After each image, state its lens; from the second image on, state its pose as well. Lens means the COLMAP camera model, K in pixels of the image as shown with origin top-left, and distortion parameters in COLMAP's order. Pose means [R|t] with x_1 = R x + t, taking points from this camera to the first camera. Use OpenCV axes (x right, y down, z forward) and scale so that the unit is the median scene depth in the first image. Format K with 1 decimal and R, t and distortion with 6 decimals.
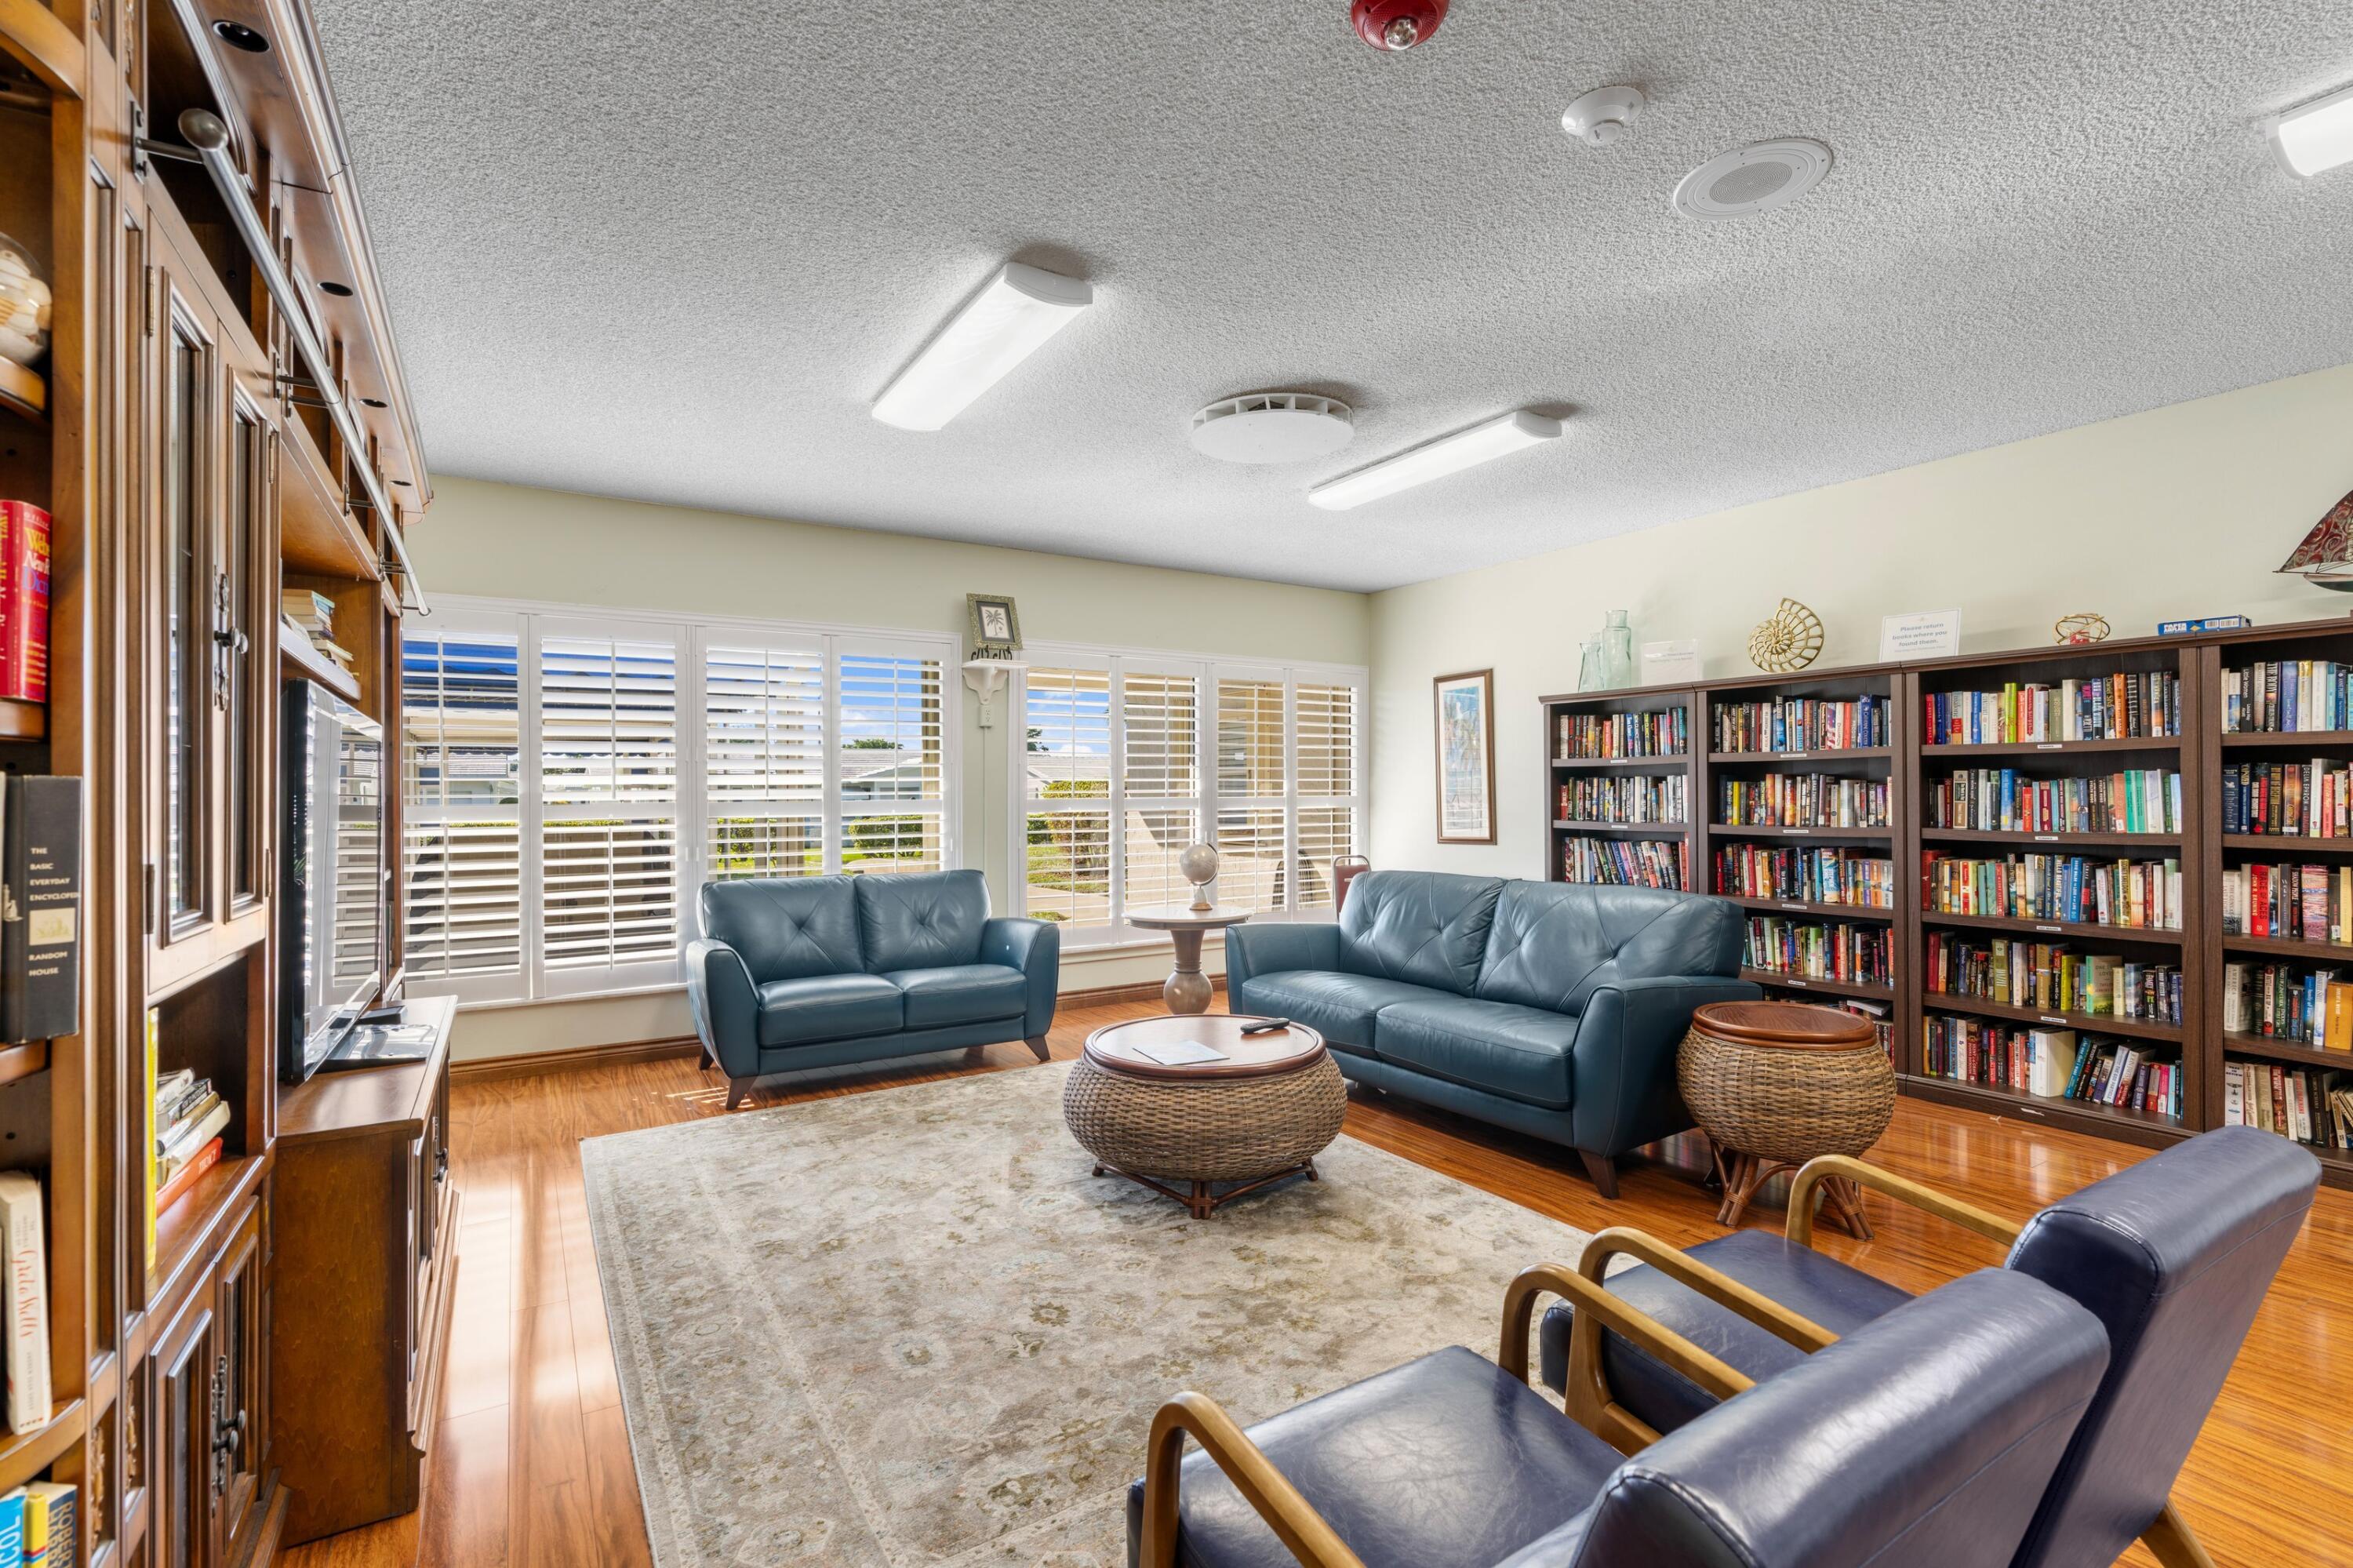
lens RADIAL K [[1061.1, 0, 1176.5], [0, 1061.1, 784.0], [0, 0, 1]] dist [-0.002317, 0.001043]
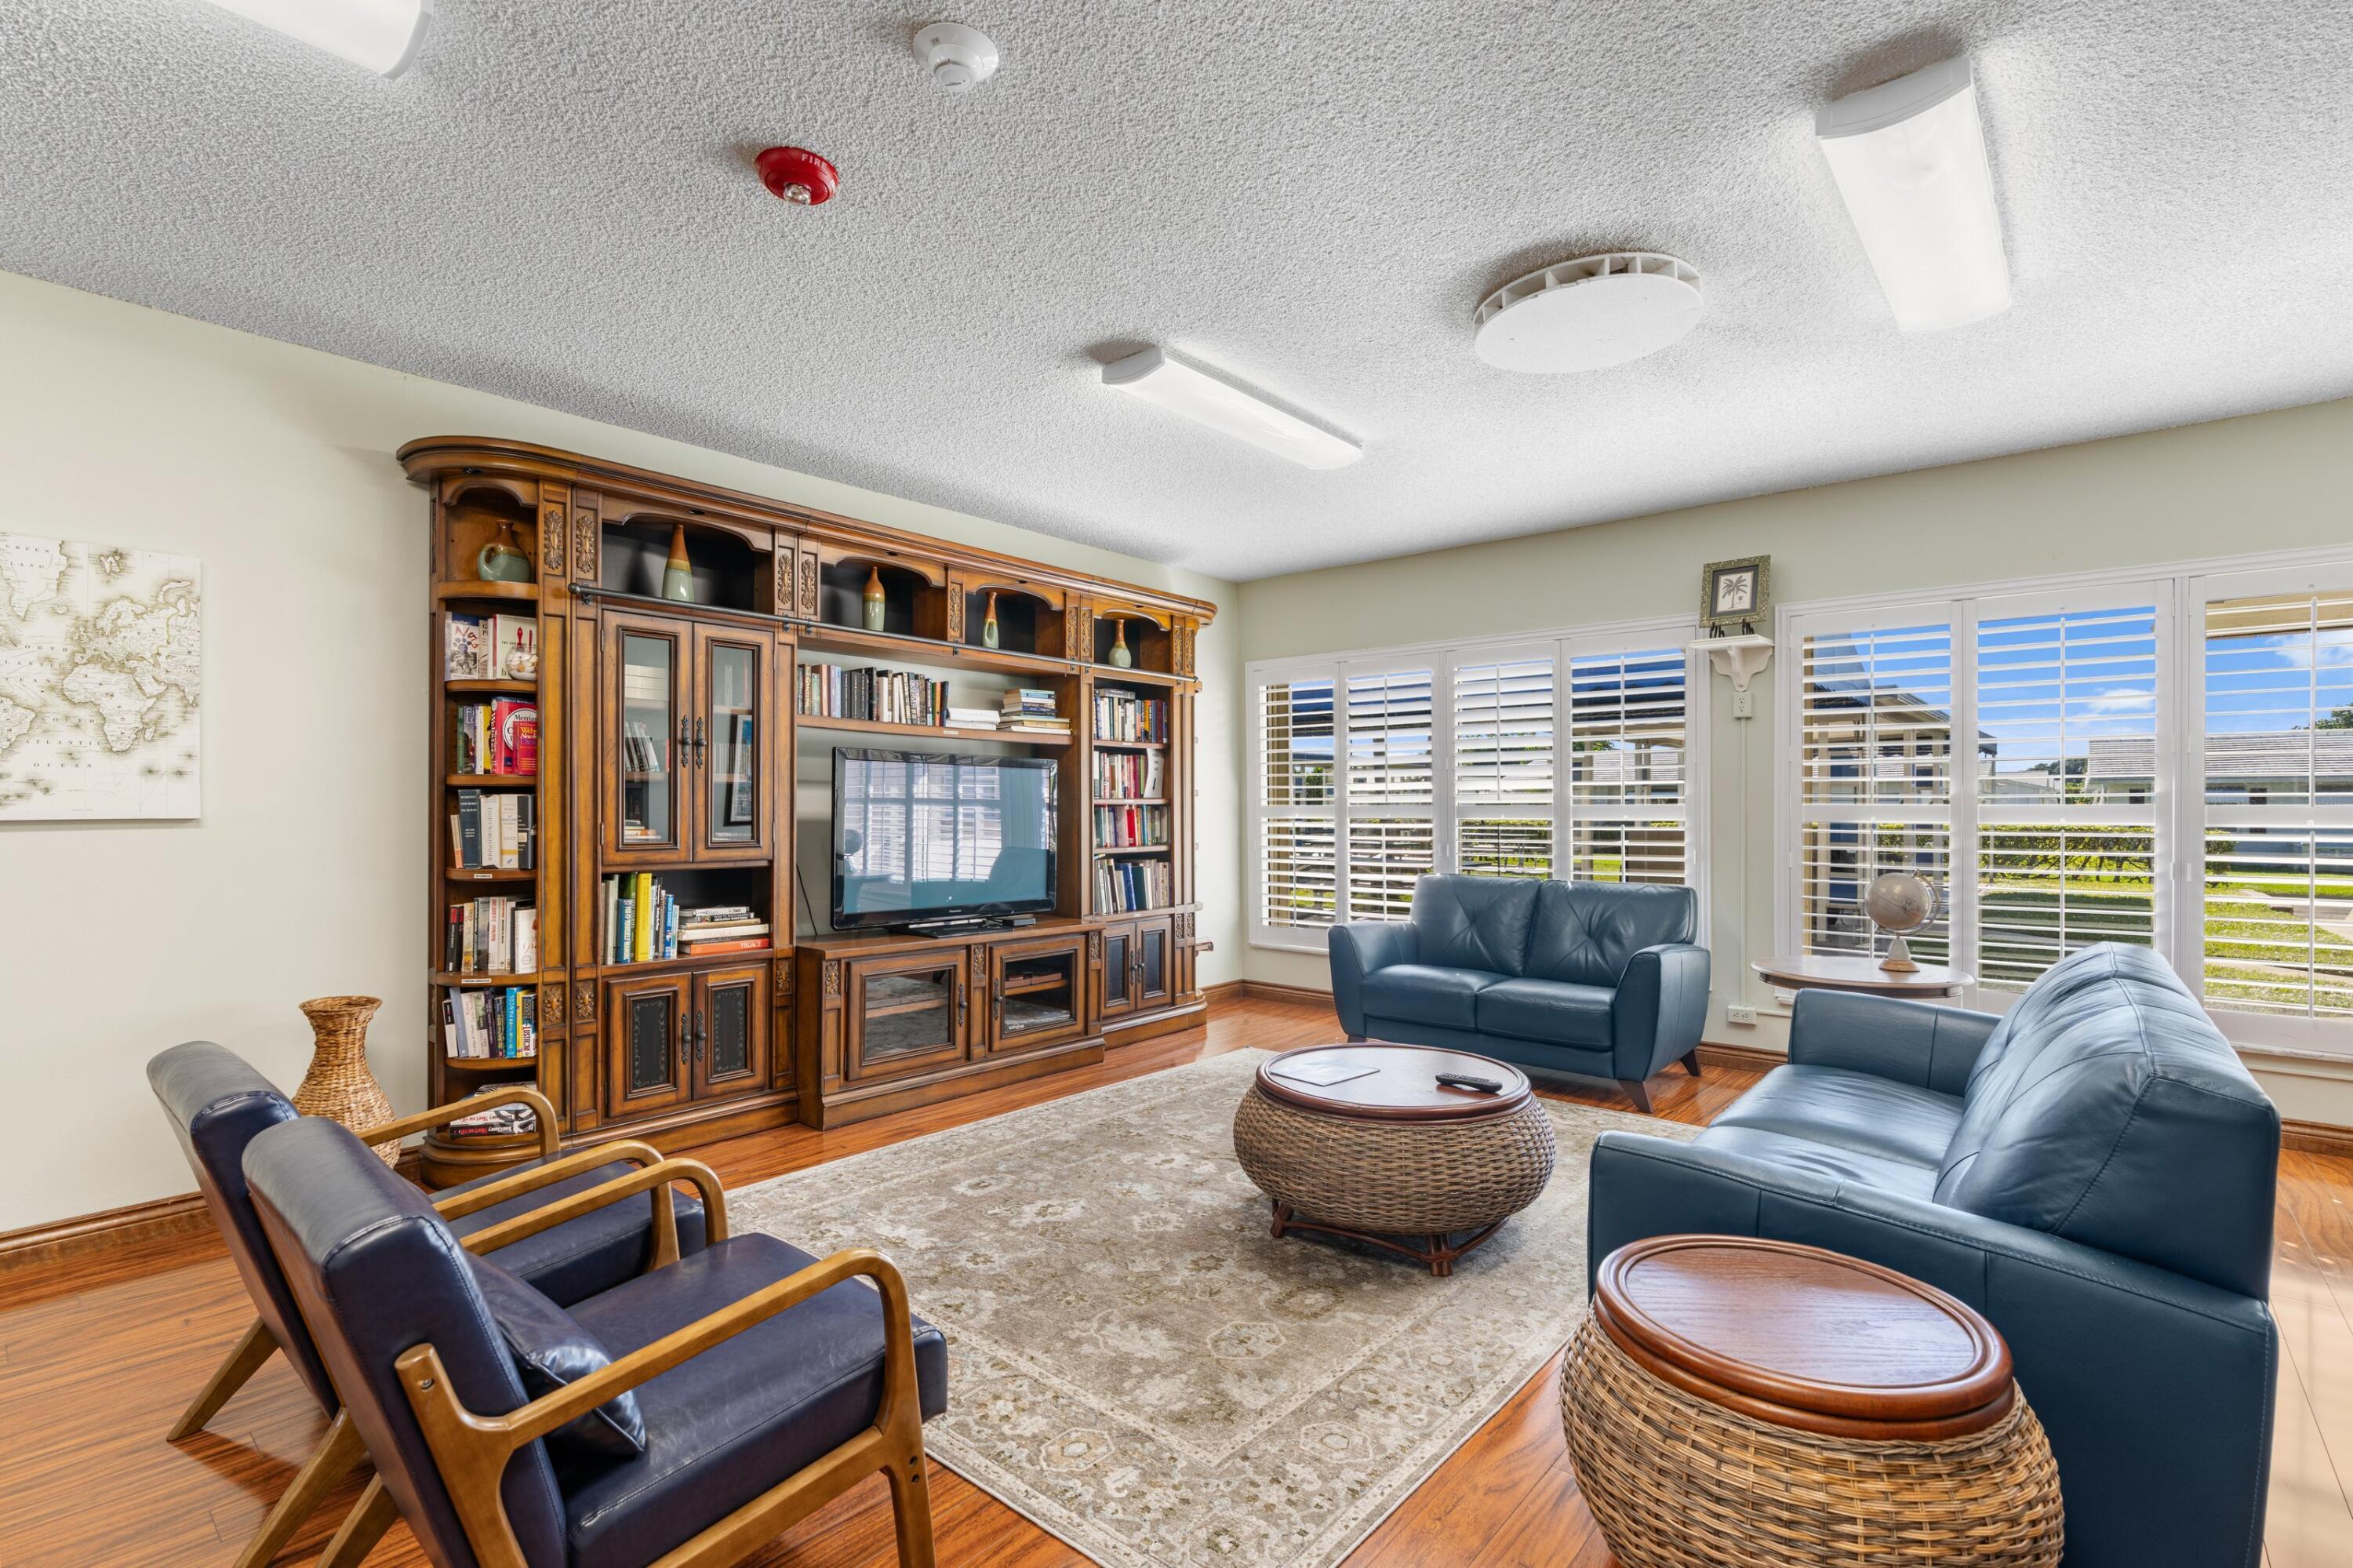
lens RADIAL K [[1068.0, 0, 1176.2], [0, 1068.0, 795.6], [0, 0, 1]] dist [-0.001890, 0.000626]
pose [[0.290112, 0.000568, -0.956992, 0.562901], [0.009255, 0.999951, 0.003400, 0.000342], [0.956948, -0.009844, 0.290093, 0.378243]]
